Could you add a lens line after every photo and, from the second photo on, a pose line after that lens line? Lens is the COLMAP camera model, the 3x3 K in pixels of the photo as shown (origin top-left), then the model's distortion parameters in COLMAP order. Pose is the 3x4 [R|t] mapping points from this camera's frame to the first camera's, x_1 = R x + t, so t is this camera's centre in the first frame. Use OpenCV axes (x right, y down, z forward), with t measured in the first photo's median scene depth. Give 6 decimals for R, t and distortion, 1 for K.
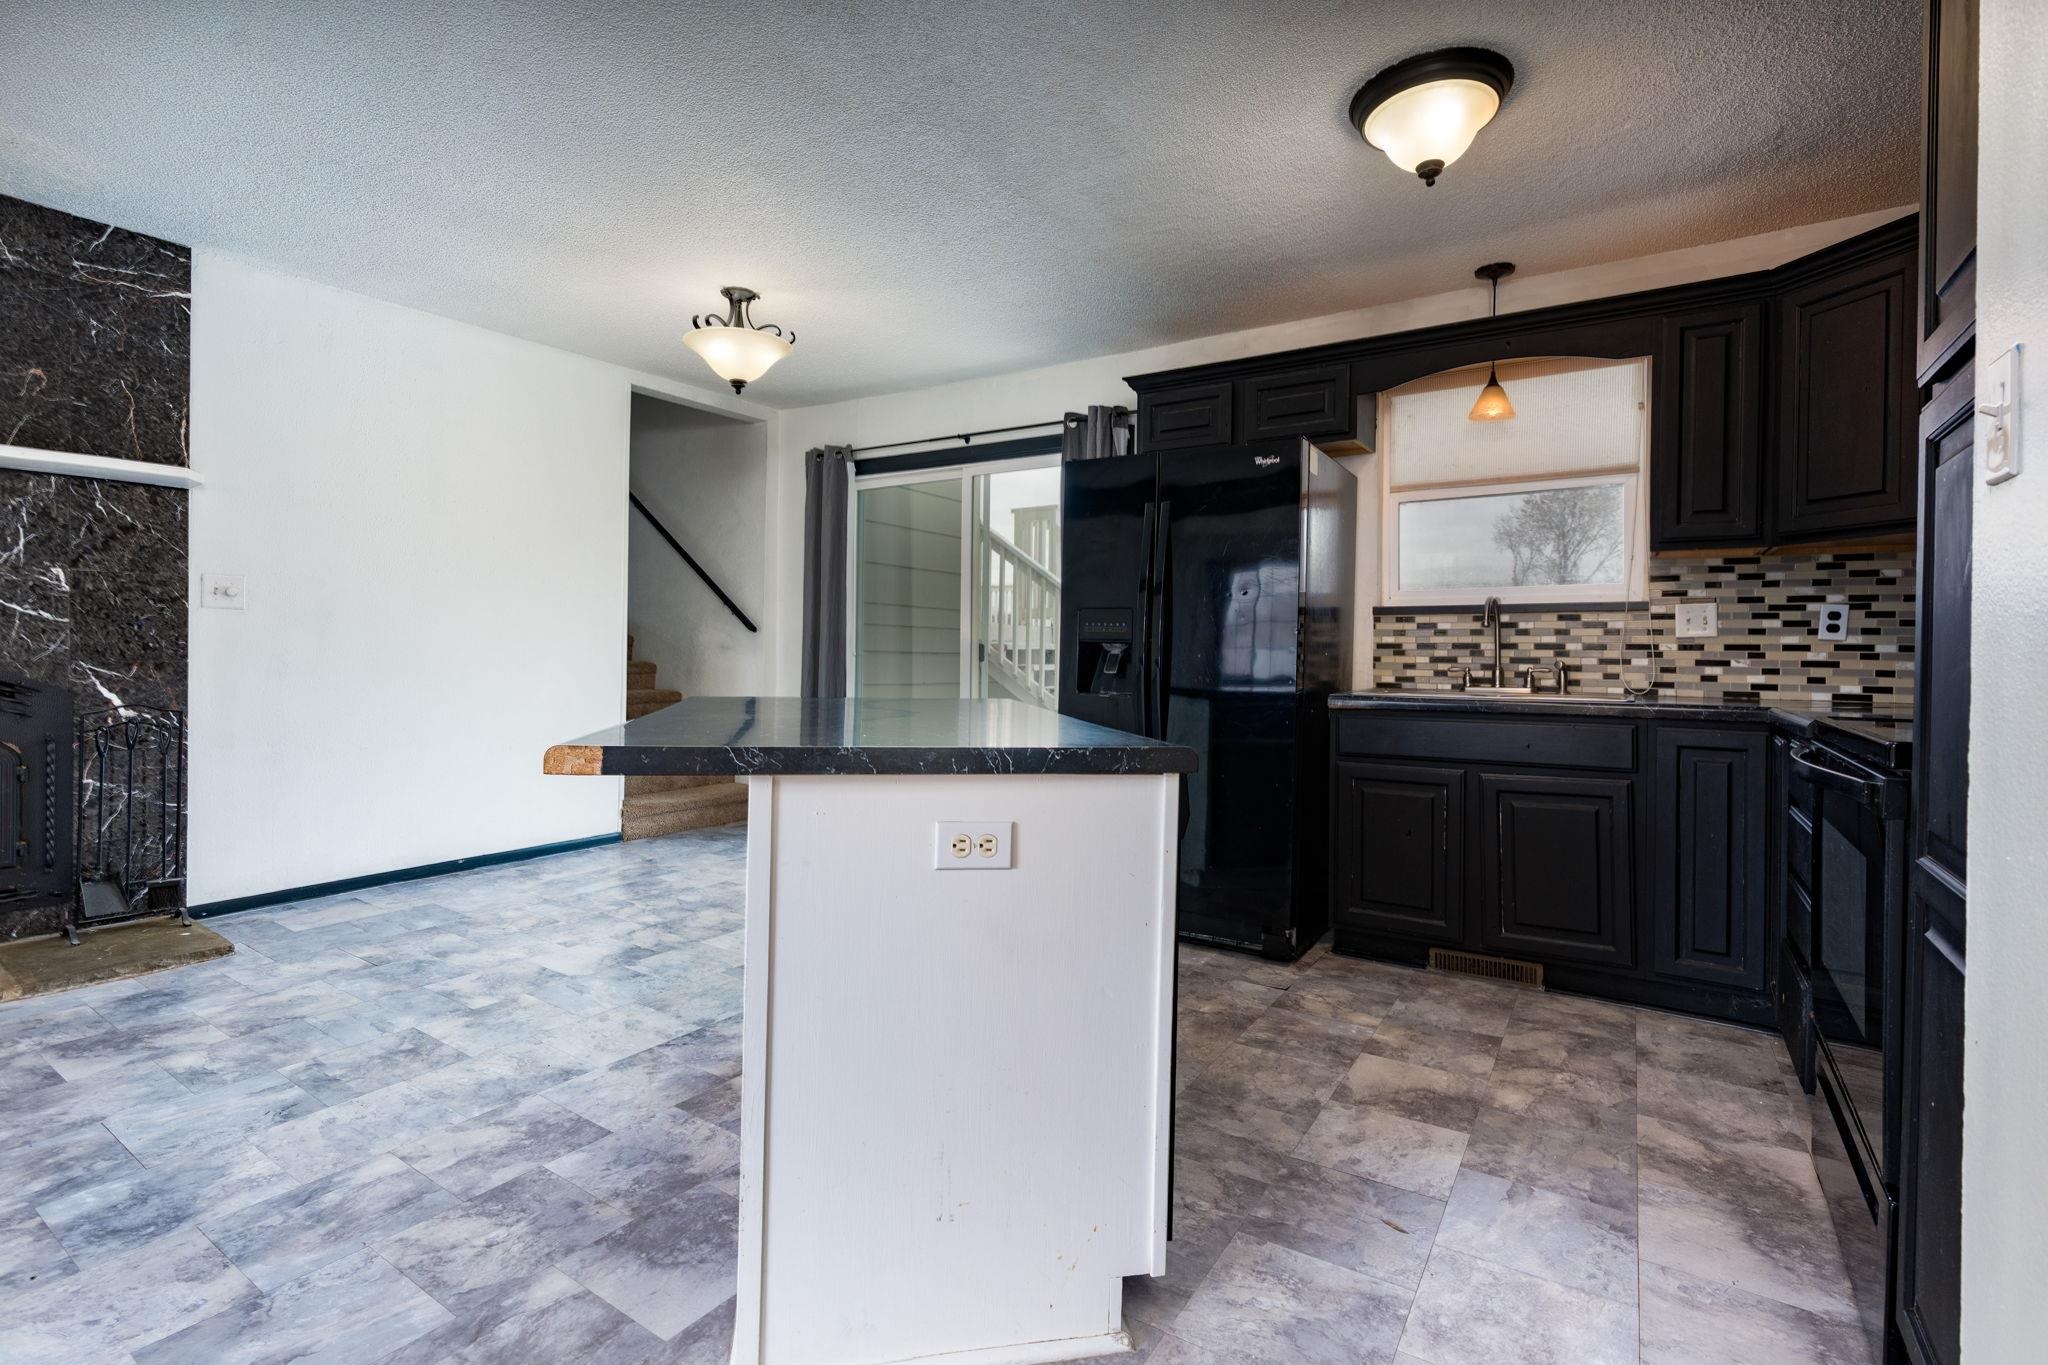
lens RADIAL K [[958.7, 0, 1015.0], [0, 958.7, 630.0], [0, 0, 1]] dist [-0.002056, -0.000552]
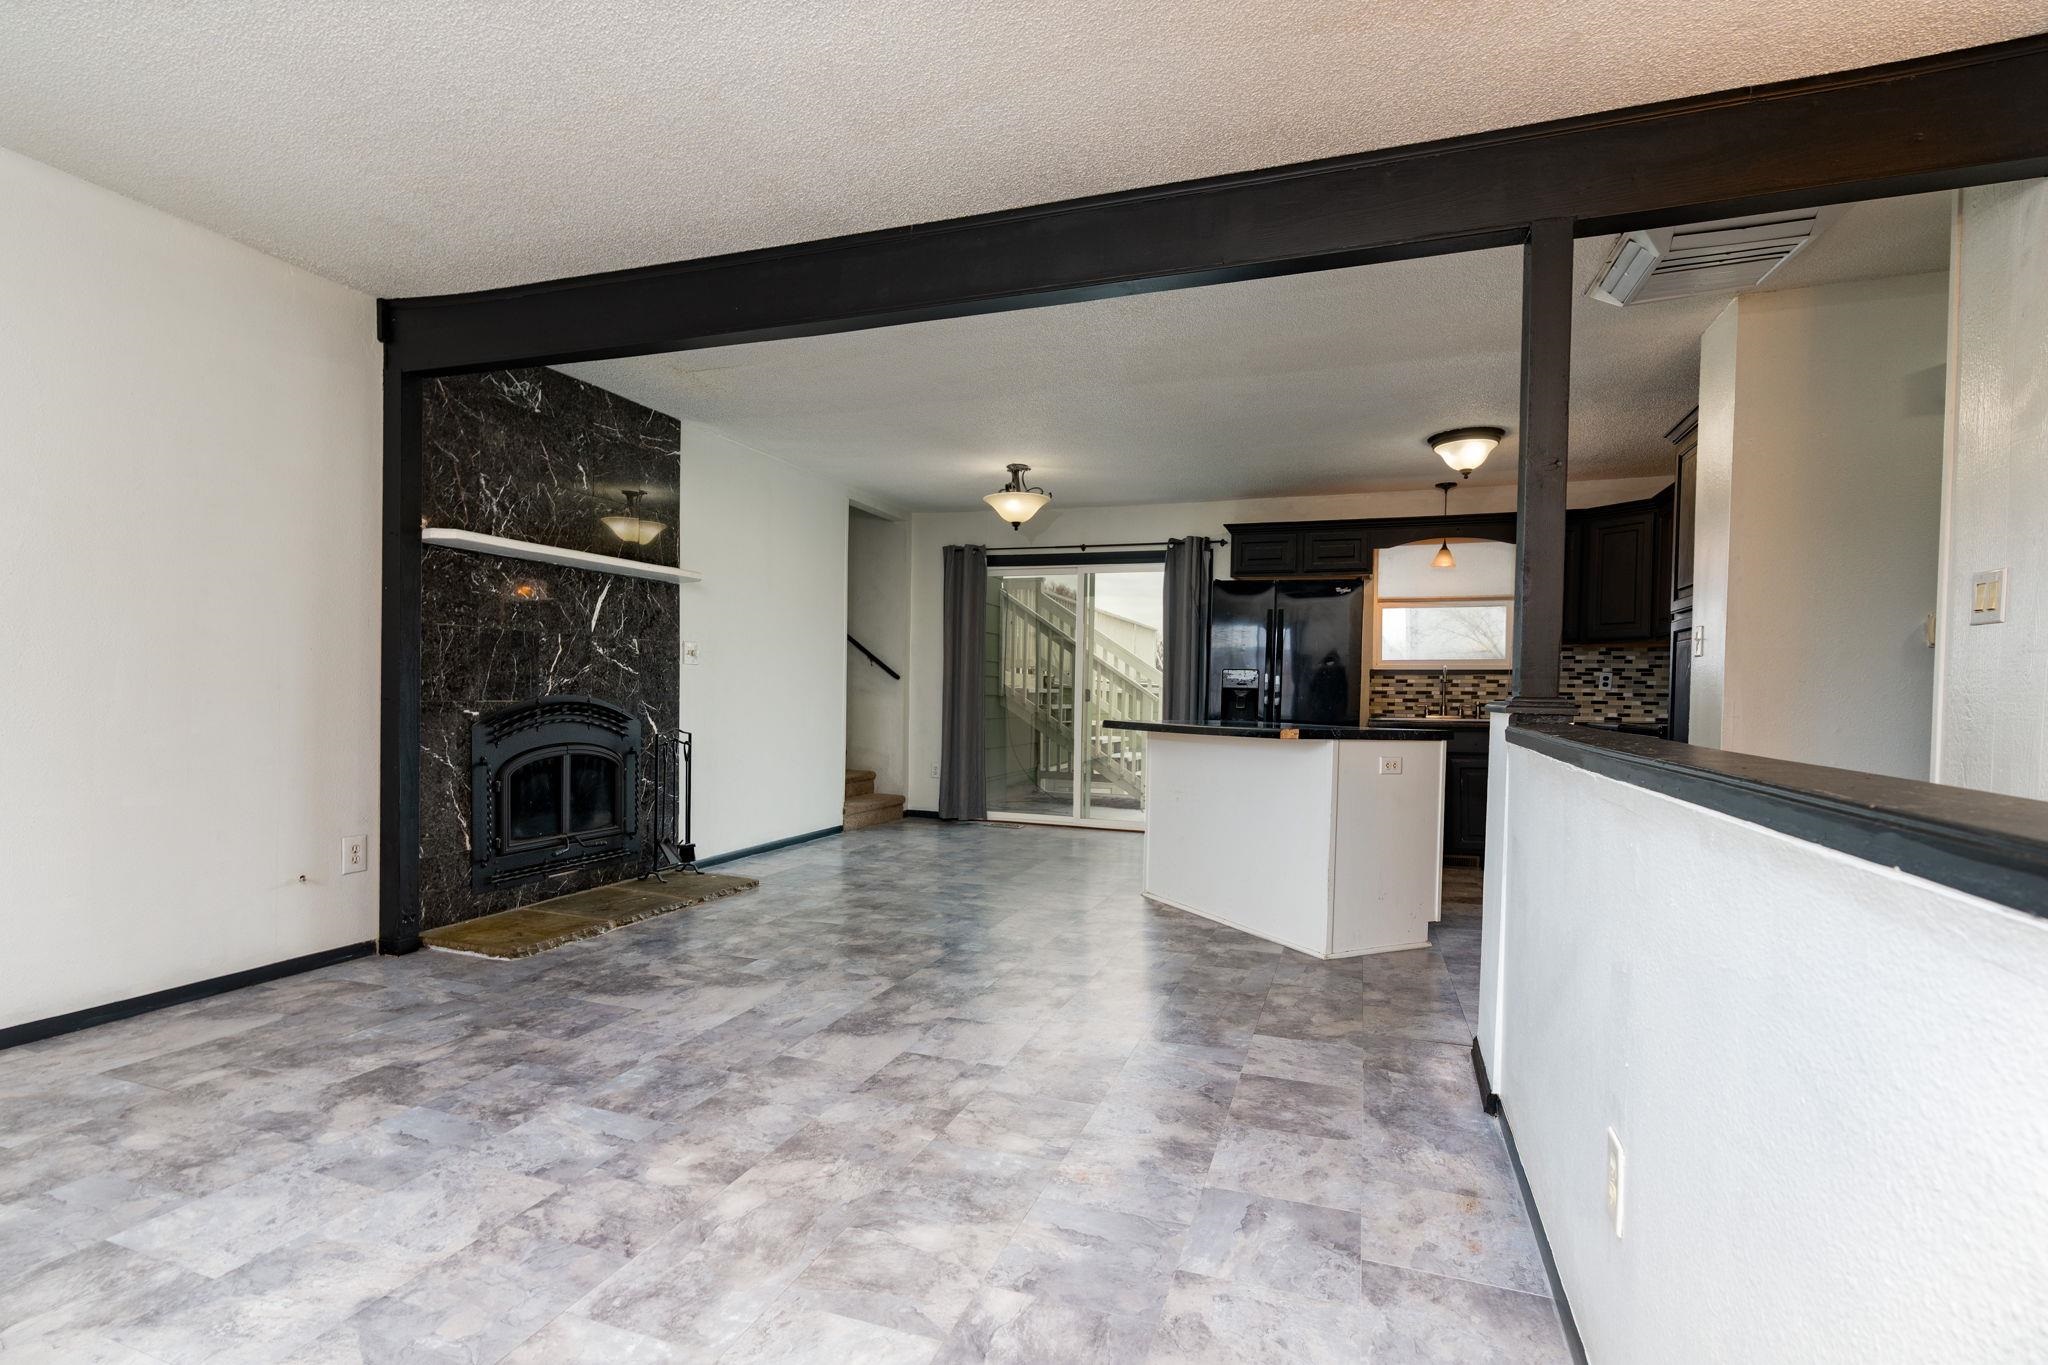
lens RADIAL K [[995.3, 0, 1024.0], [0, 995.3, 682.5], [0, 0, 1]] dist [-0.001471, -0.000116]
pose [[0.969413, 0.005414, 0.245375, -0.908066], [-0.008003, 0.999922, 0.009556, -0.017654], [-0.245304, -0.011227, 0.969381, -0.782666]]
